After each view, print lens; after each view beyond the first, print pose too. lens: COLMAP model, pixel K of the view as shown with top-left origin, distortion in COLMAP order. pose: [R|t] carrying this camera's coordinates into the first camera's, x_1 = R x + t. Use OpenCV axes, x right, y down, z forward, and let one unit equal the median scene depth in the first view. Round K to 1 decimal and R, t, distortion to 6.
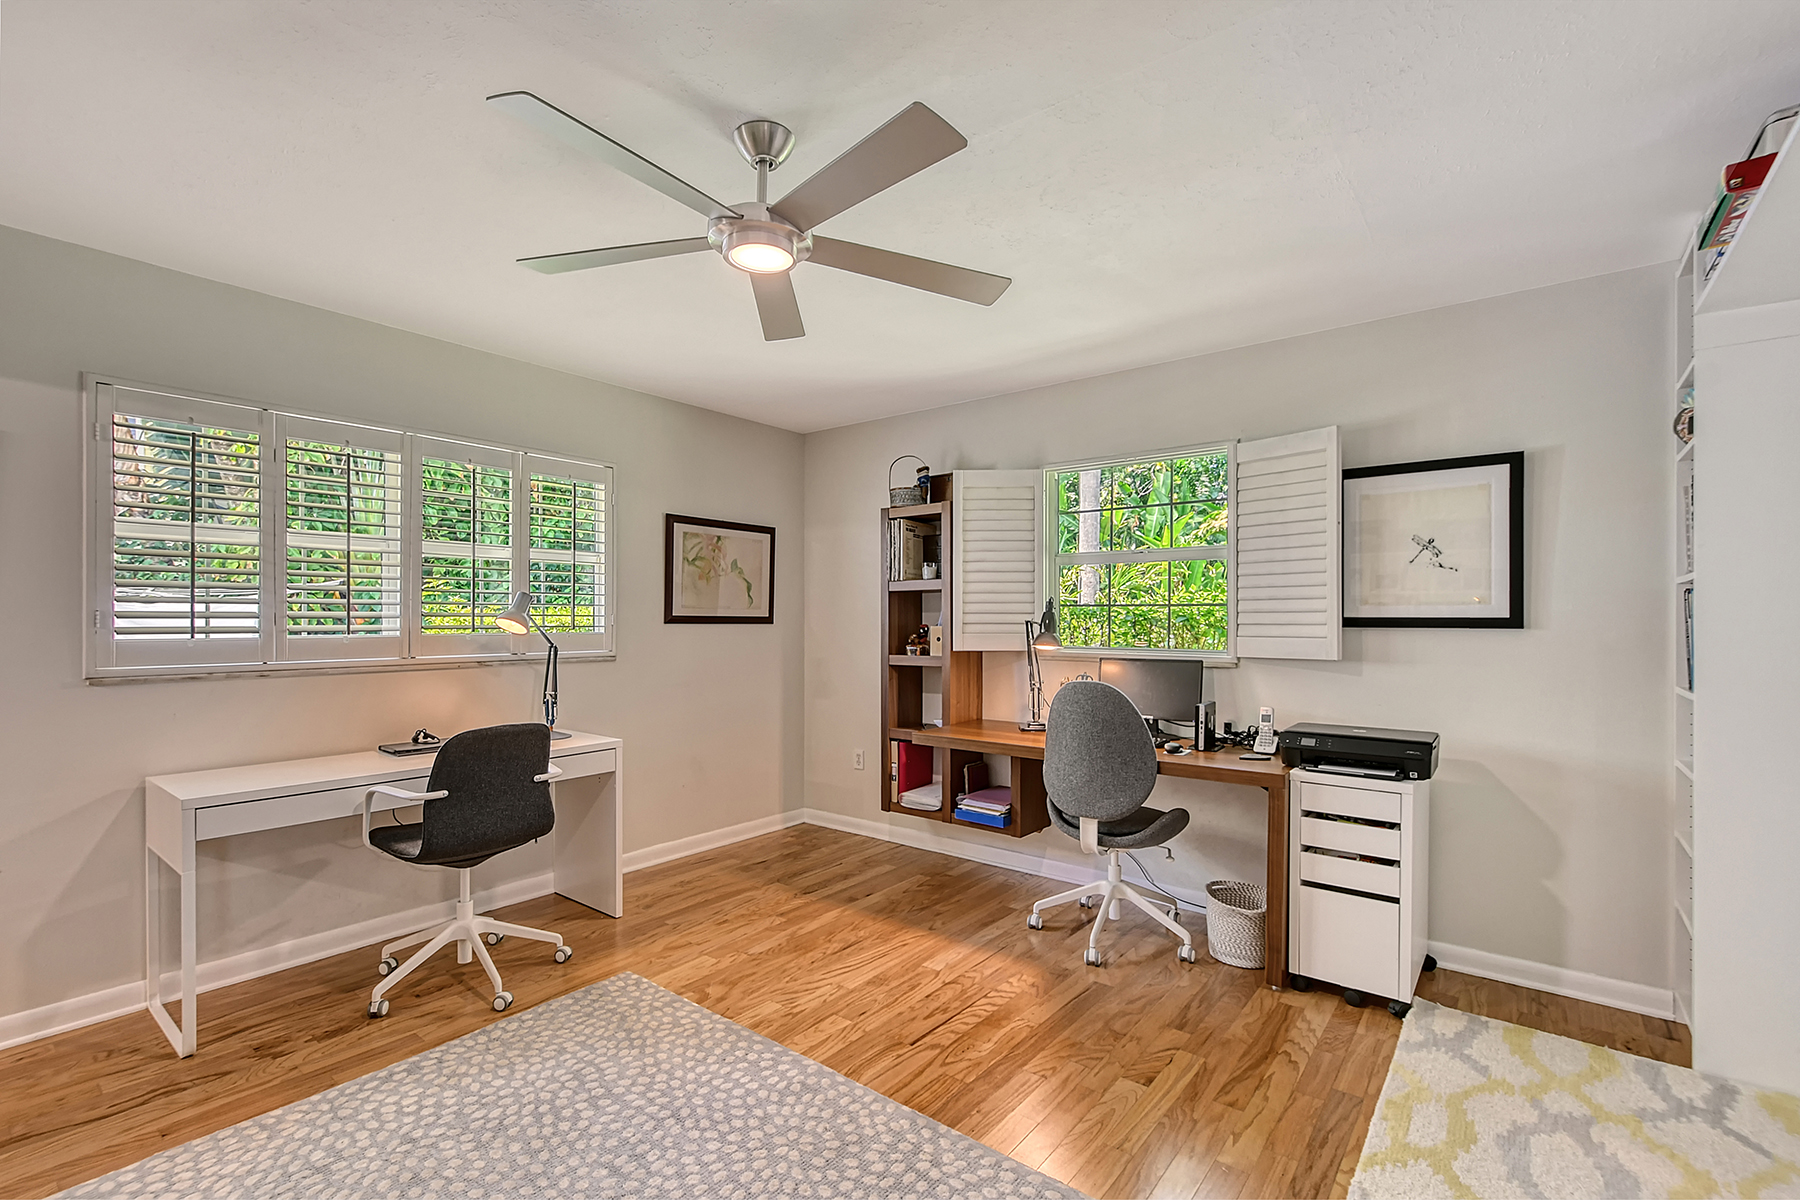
lens RADIAL K [[815.5, 0, 895.0], [0, 815.5, 594.7], [0, 0, 1]] dist [0.011501, -0.000127]
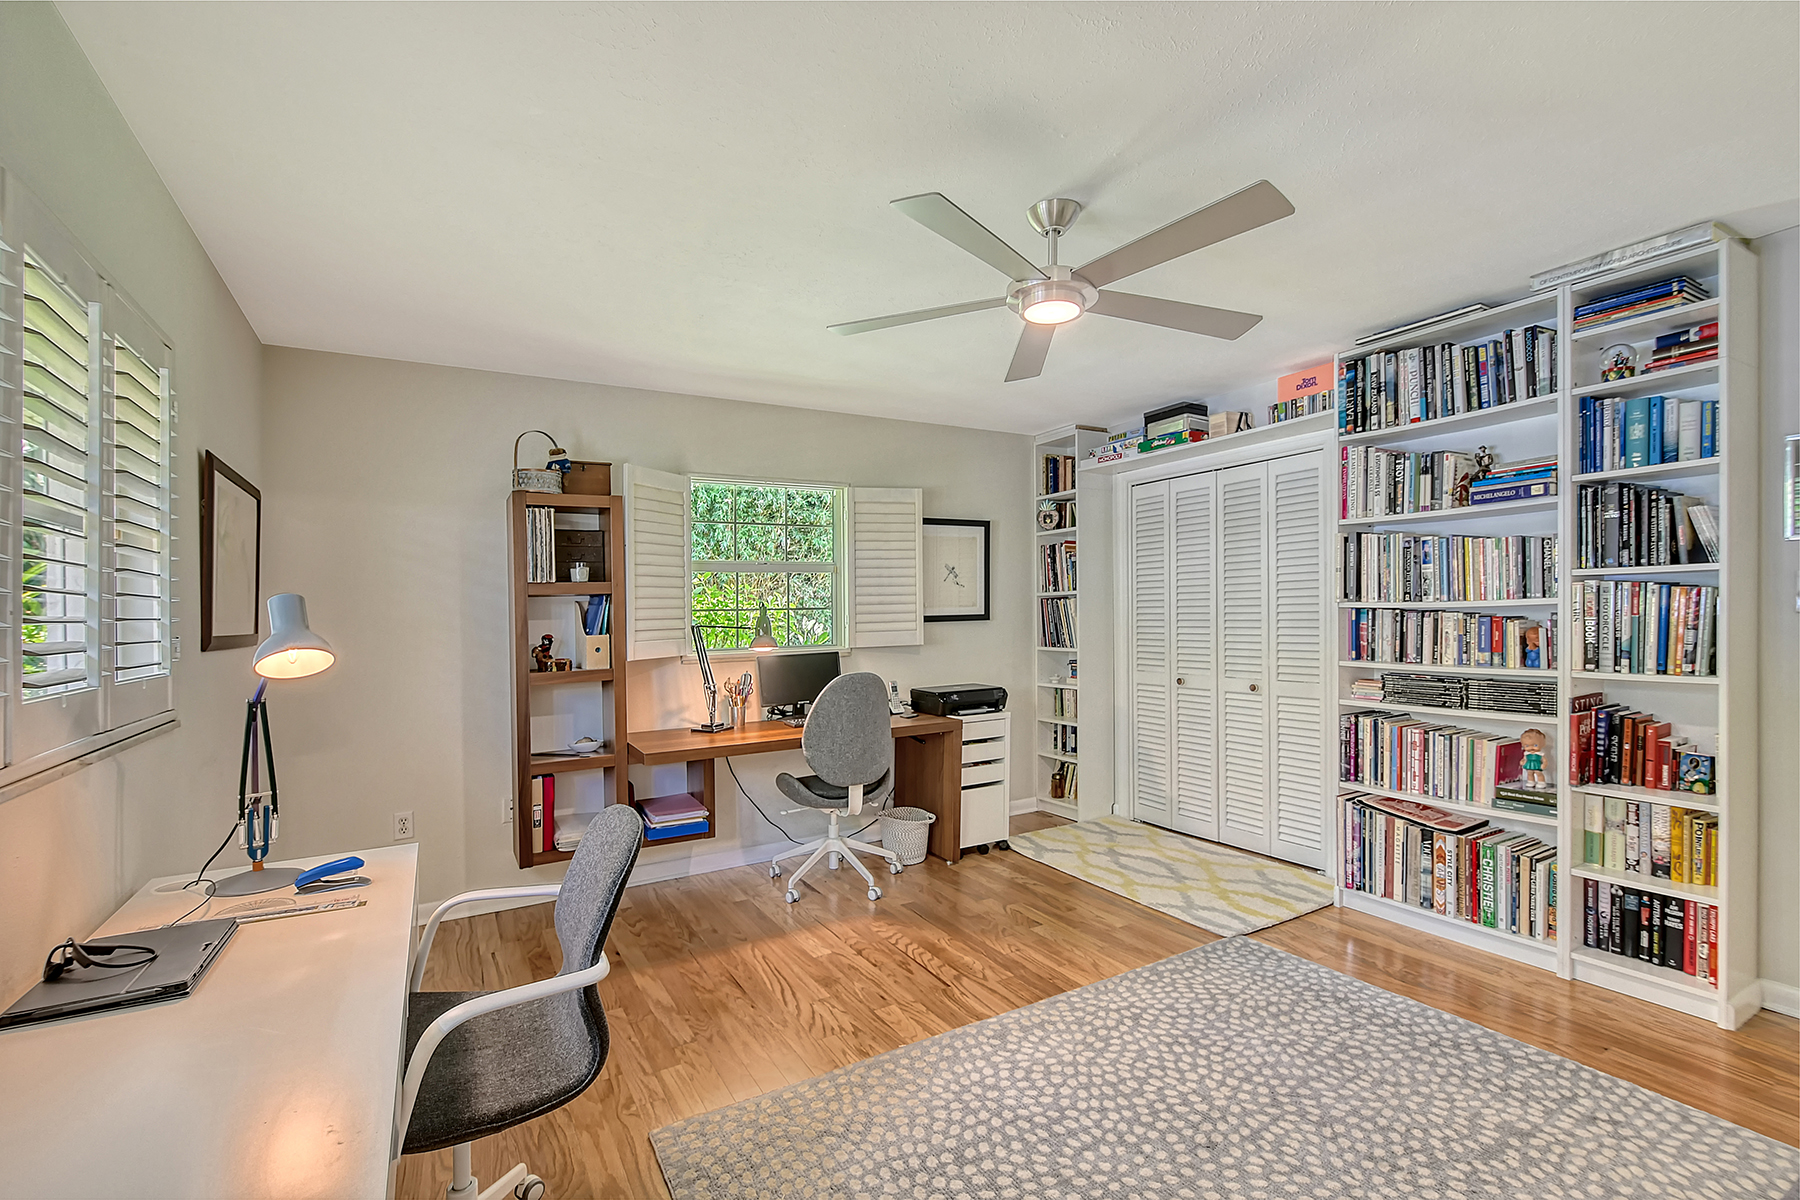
lens RADIAL K [[790.1, 0, 893.8], [0, 790.1, 609.7], [0, 0, 1]] dist [0.000800, -0.000208]
pose [[0.358902, -0.007709, 0.933343, -0.930303], [-0.004920, 0.999936, 0.010151, 0.001717], [-0.933362, -0.008236, 0.358841, 0.593110]]
